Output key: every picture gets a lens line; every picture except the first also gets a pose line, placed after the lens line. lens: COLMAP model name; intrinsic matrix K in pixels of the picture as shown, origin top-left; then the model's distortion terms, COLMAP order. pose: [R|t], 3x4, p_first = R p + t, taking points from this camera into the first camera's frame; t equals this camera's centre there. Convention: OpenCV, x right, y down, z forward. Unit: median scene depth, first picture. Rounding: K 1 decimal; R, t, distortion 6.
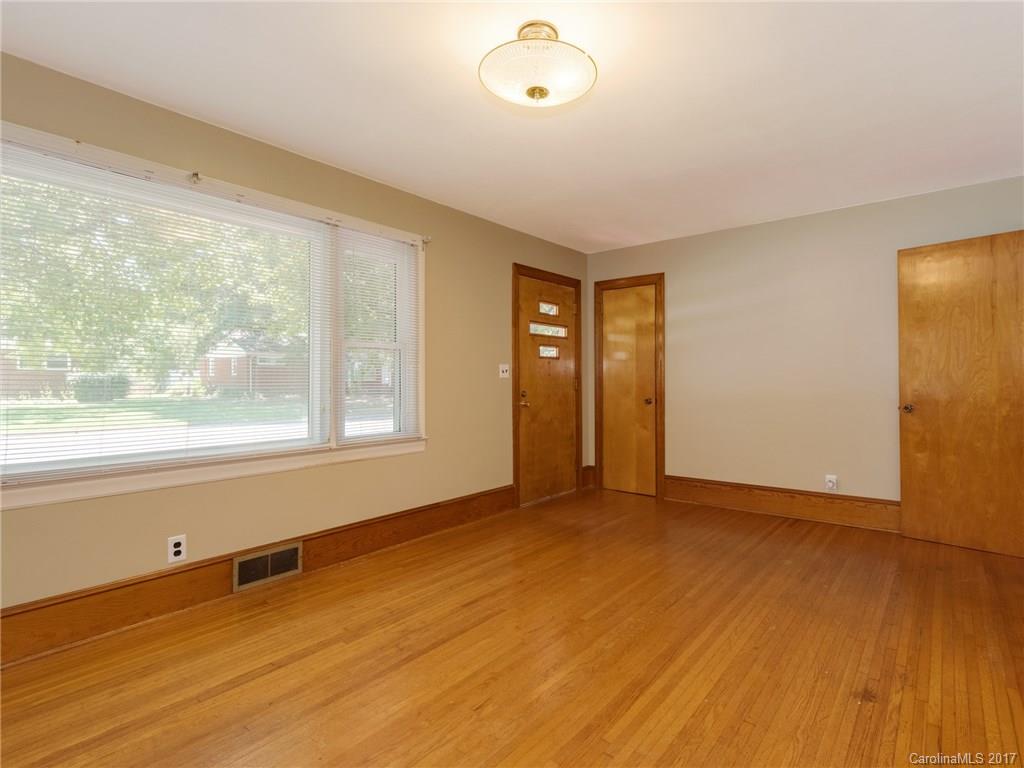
lens RADIAL K [[532.8, 0, 509.2], [0, 532.8, 373.5], [0, 0, 1]] dist [0.000731, -0.000982]
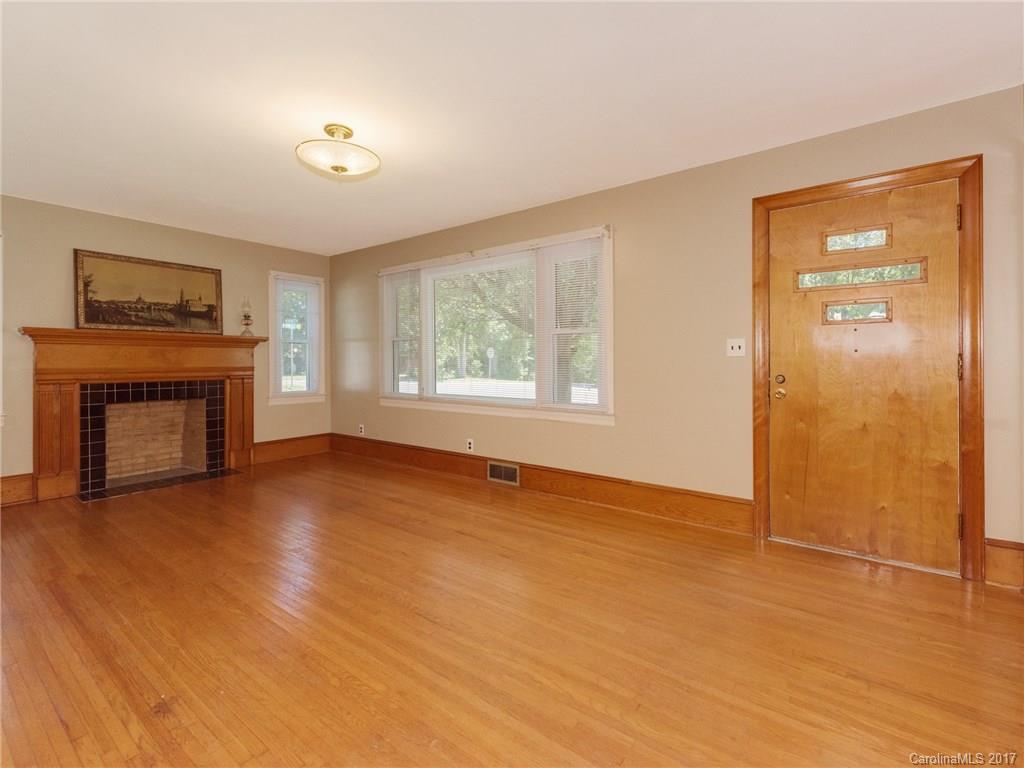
lens RADIAL K [[436.7, 0, 512.7], [0, 436.7, 362.2], [0, 0, 1]] dist [-0.000772, -0.000343]
pose [[0.072615, 0.012830, -0.997277, 0.845463], [0.017575, 0.999746, 0.014142, 0.003064], [0.997205, -0.018554, 0.072371, 0.901944]]
